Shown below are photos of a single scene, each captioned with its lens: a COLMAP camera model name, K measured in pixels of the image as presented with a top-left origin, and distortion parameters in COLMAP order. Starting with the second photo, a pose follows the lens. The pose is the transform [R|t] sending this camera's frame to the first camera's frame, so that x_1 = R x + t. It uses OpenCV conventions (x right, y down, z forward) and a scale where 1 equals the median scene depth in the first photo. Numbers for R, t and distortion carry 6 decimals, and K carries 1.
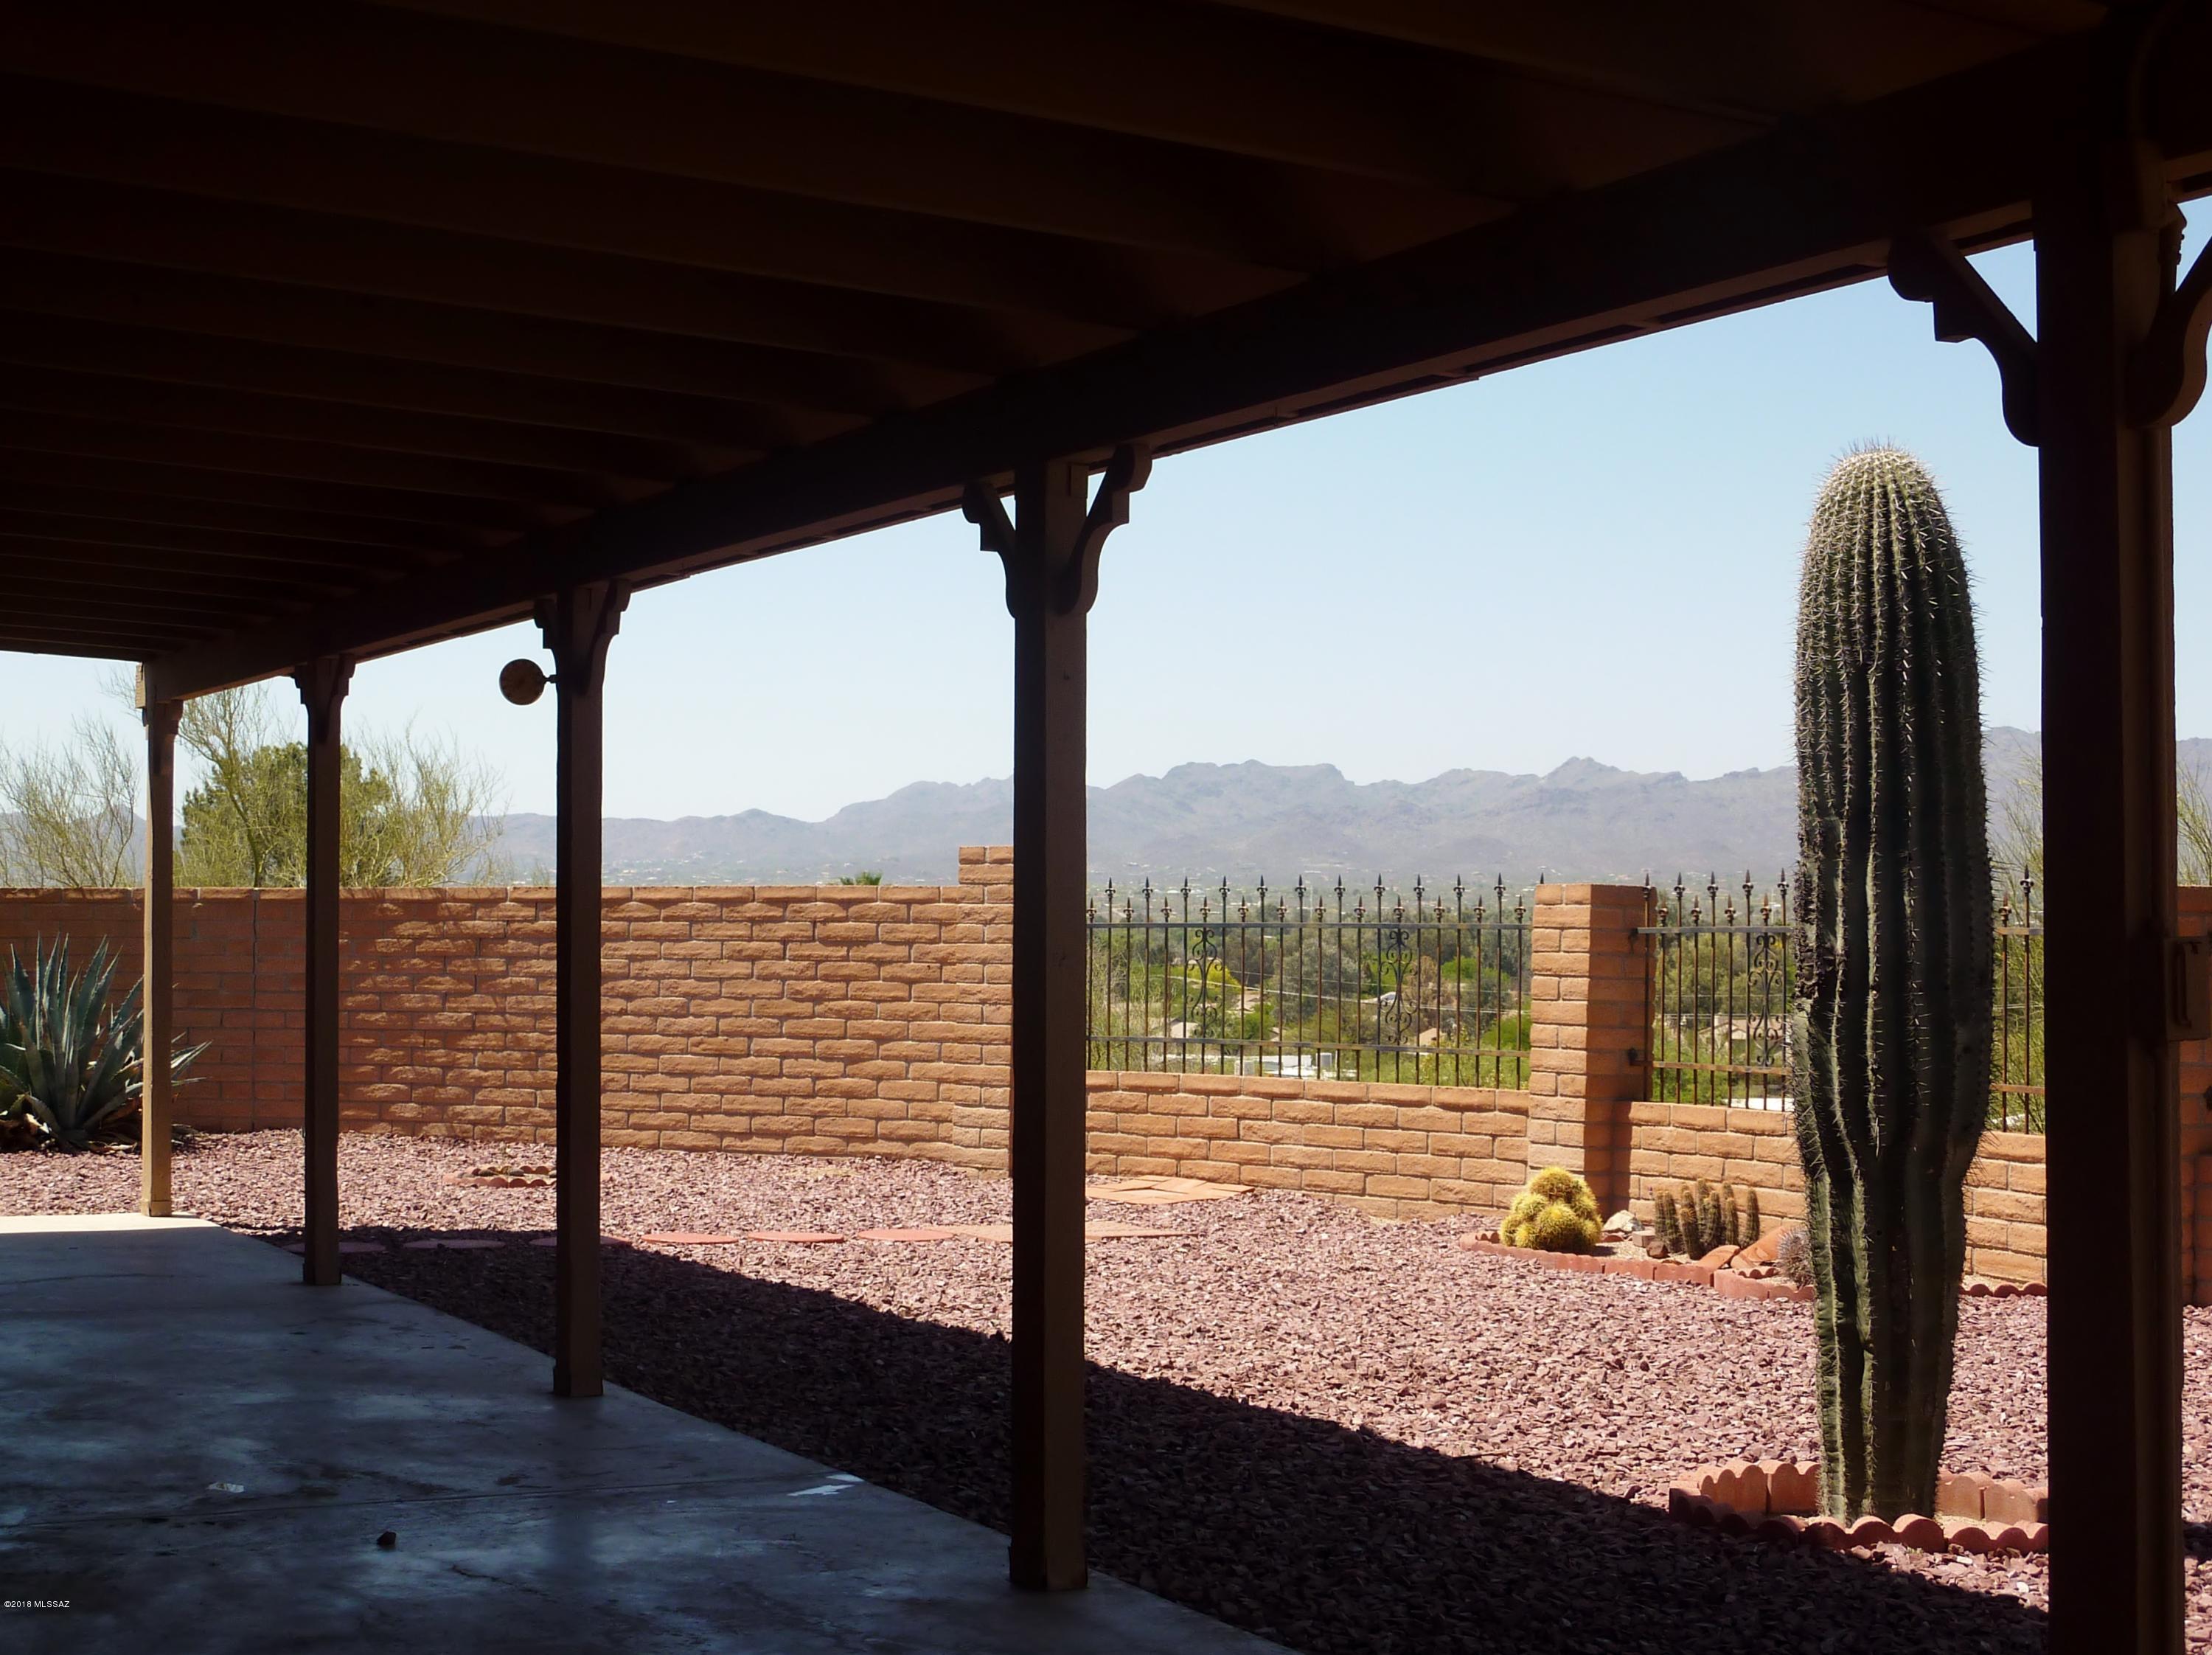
lens RADIAL K [[3373.6, 0, 1106.8], [0, 3373.6, 830.0], [0, 0, 1]] dist [-0.044442, 0.000000]
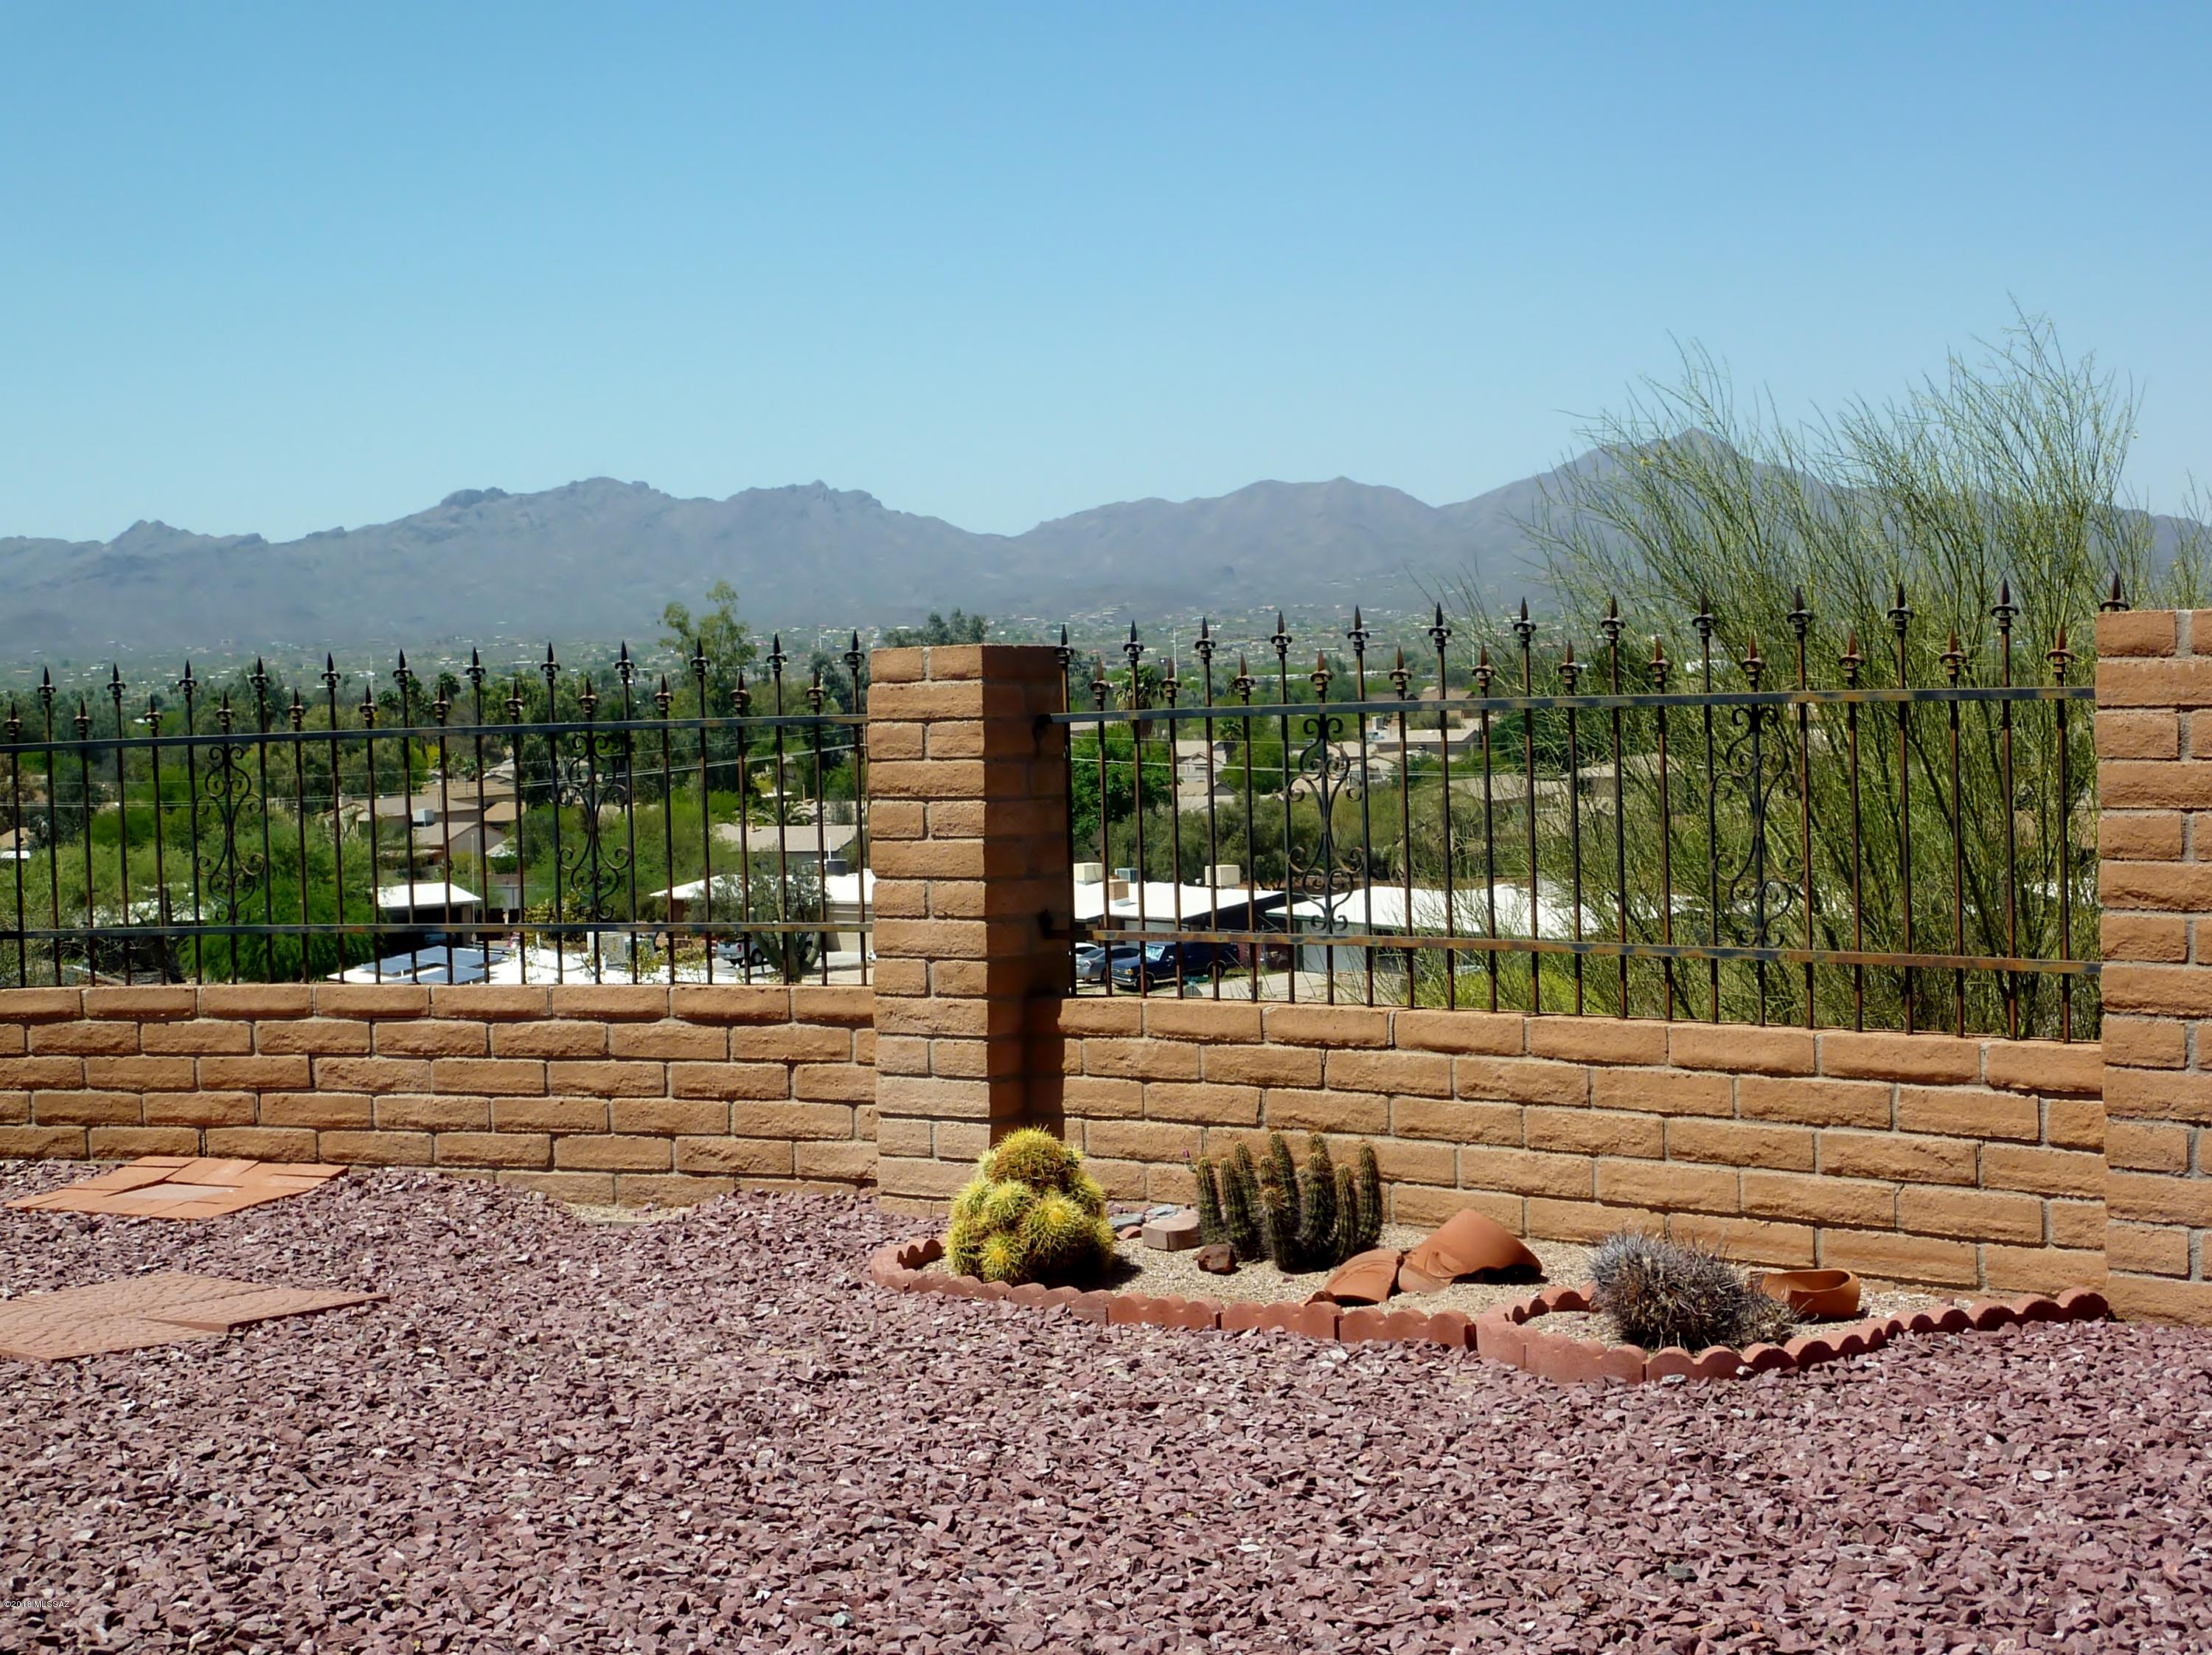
lens RADIAL K [[3590.4, 0, 1103.6], [0, 3590.4, 823.4], [0, 0, 1]] dist [-0.012690, 0.000000]
pose [[0.921018, -0.055746, 0.385509, -0.081435], [0.030952, 0.997050, 0.070230, 0.003272], [-0.388287, -0.052751, 0.920027, 0.377335]]
